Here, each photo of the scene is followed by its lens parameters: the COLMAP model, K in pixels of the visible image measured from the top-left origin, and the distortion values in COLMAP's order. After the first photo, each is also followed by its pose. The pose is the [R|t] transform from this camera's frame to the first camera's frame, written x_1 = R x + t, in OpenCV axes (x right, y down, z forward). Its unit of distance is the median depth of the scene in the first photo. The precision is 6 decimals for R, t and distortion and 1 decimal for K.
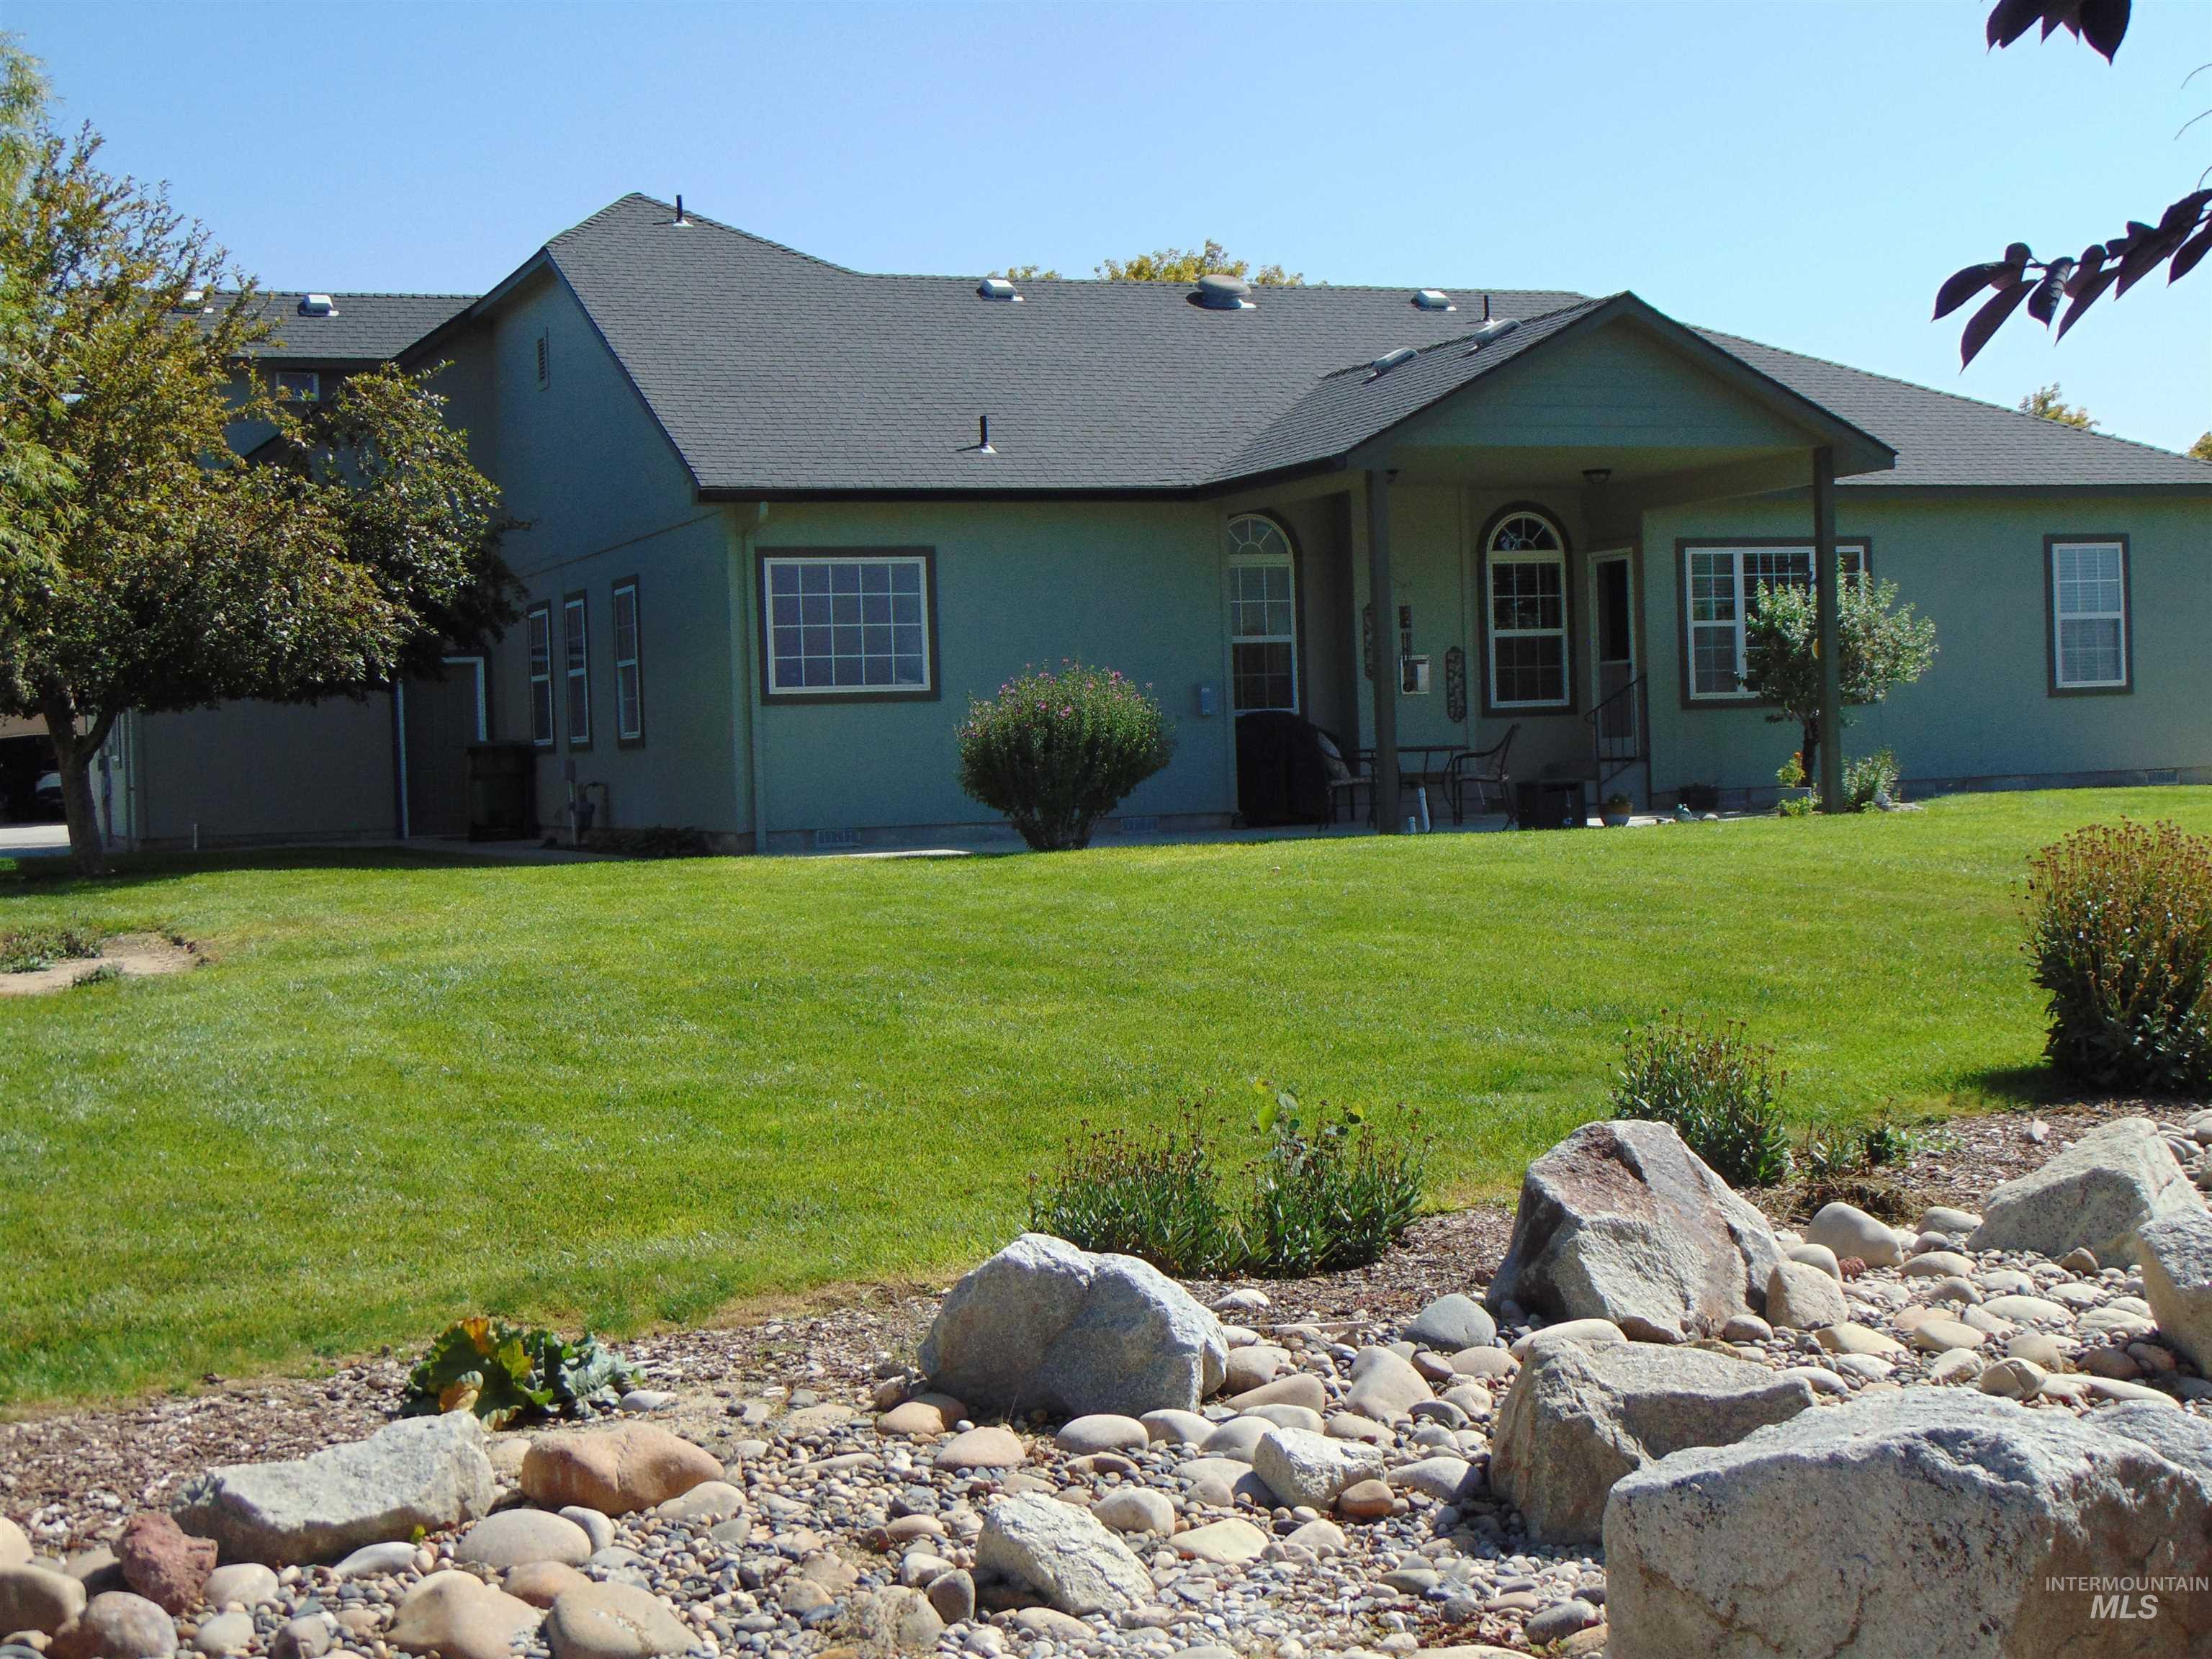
lens RADIAL K [[3193.9, 0, 1102.7], [0, 3193.9, 832.7], [0, 0, 1]] dist [-0.021427, 0.000000]
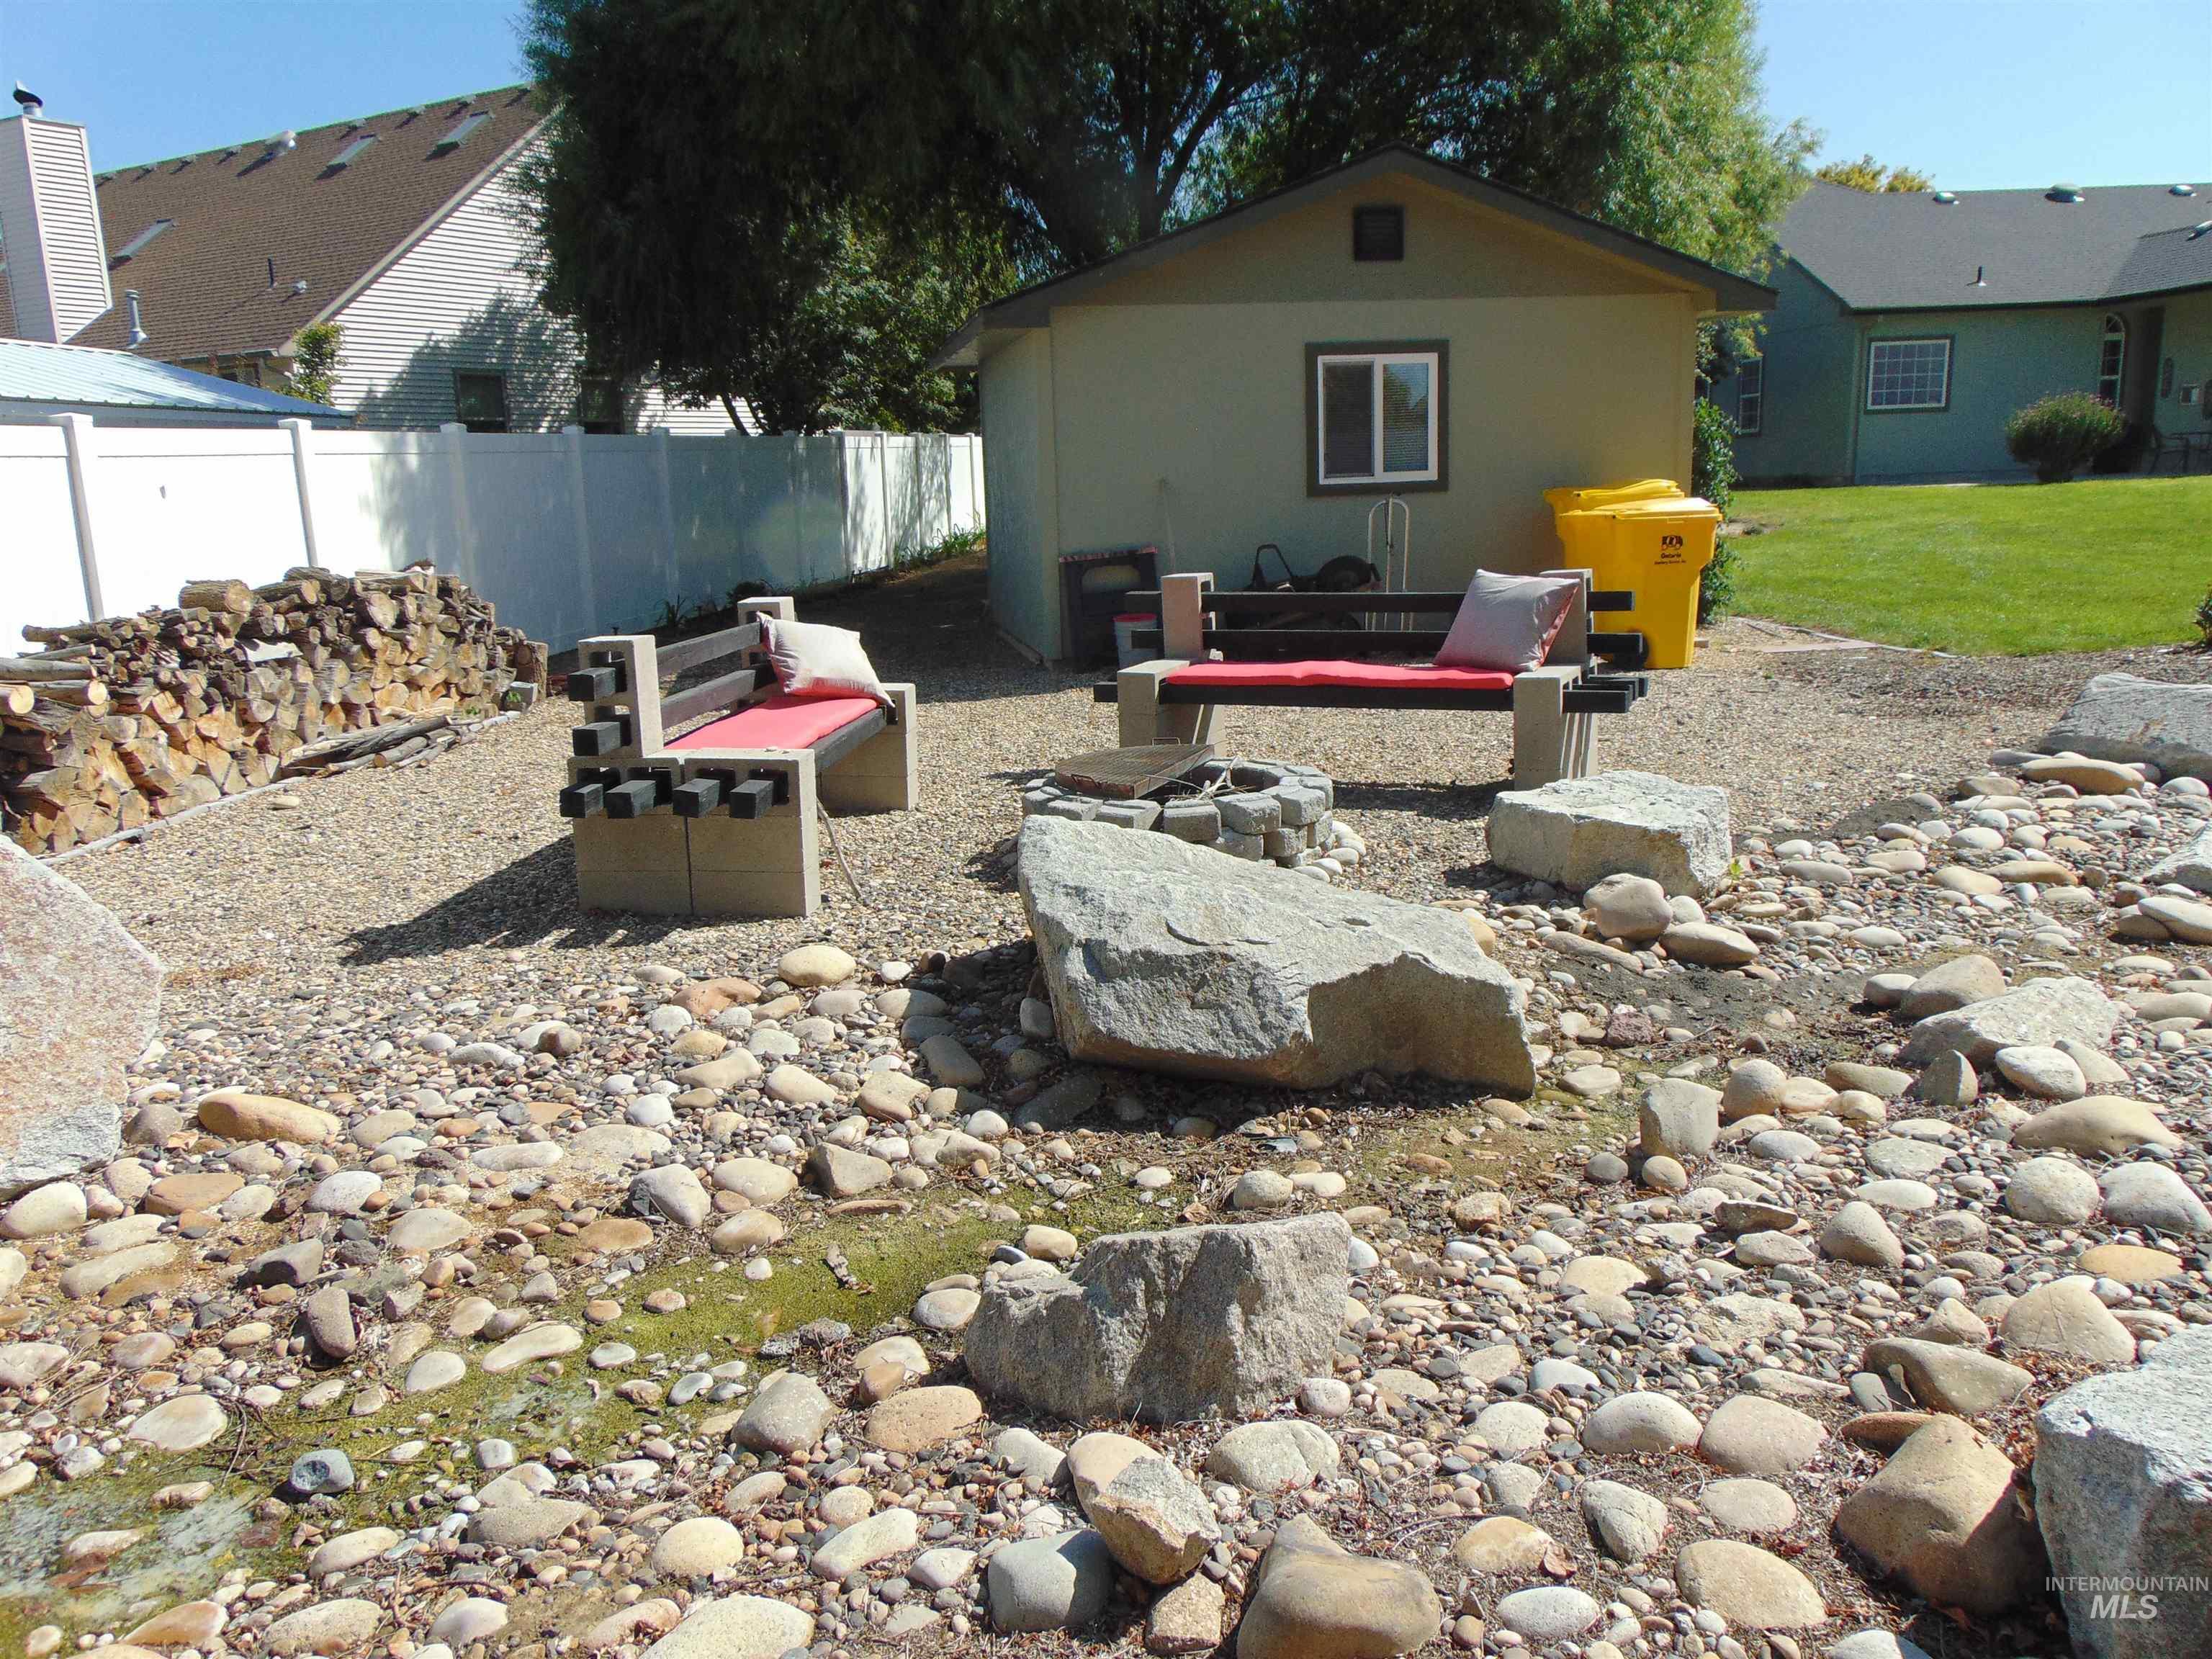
lens RADIAL K [[1656.3, 0, 1104.9], [0, 1656.3, 825.1], [0, 0, 1]] dist [-0.028105, 0.057494]
pose [[0.957671, 0.059098, -0.281732, -0.261115], [-0.002433, 0.980327, 0.197367, 0.012226], [0.287853, -0.188327, 0.938975, -0.225439]]
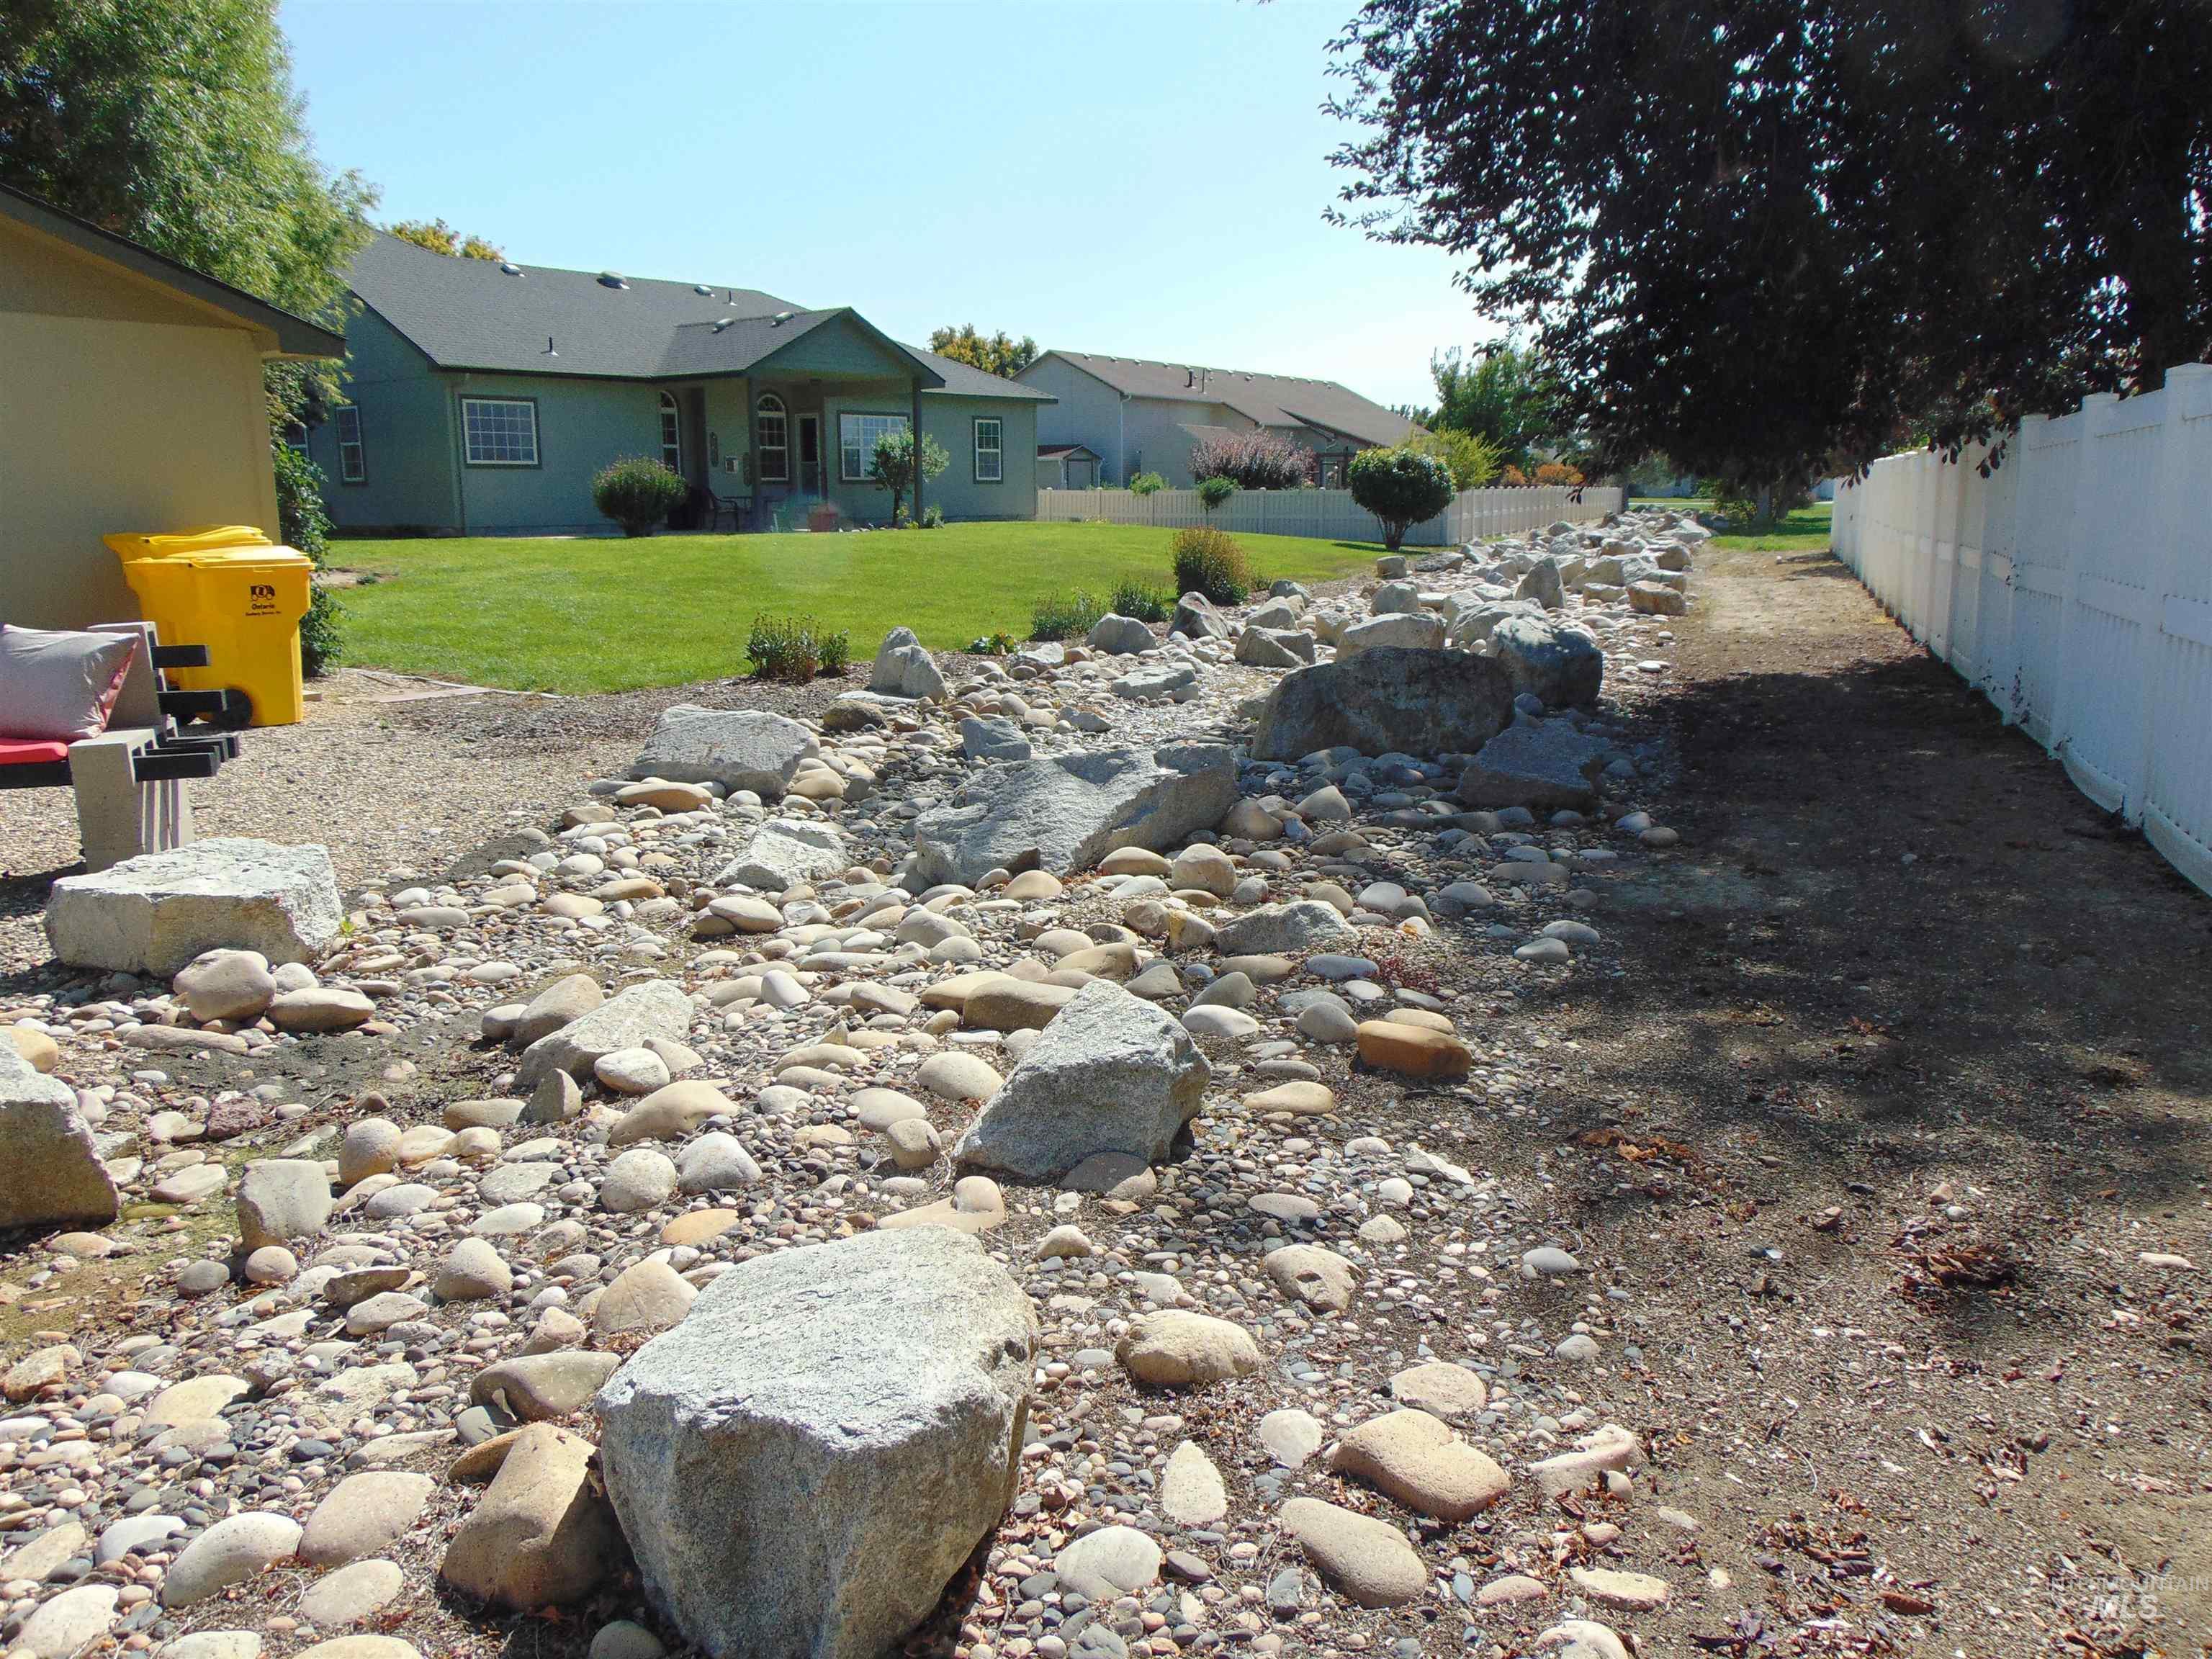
lens RADIAL K [[1656.3, 0, 1108.2], [0, 1656.3, 816.2], [0, 0, 1]] dist [-0.028105, 0.057494]
pose [[0.882497, -0.059321, 0.466562, -0.255999], [-0.015932, 0.987674, 0.155714, 0.012342], [-0.470049, -0.144850, 0.870674, -0.225313]]
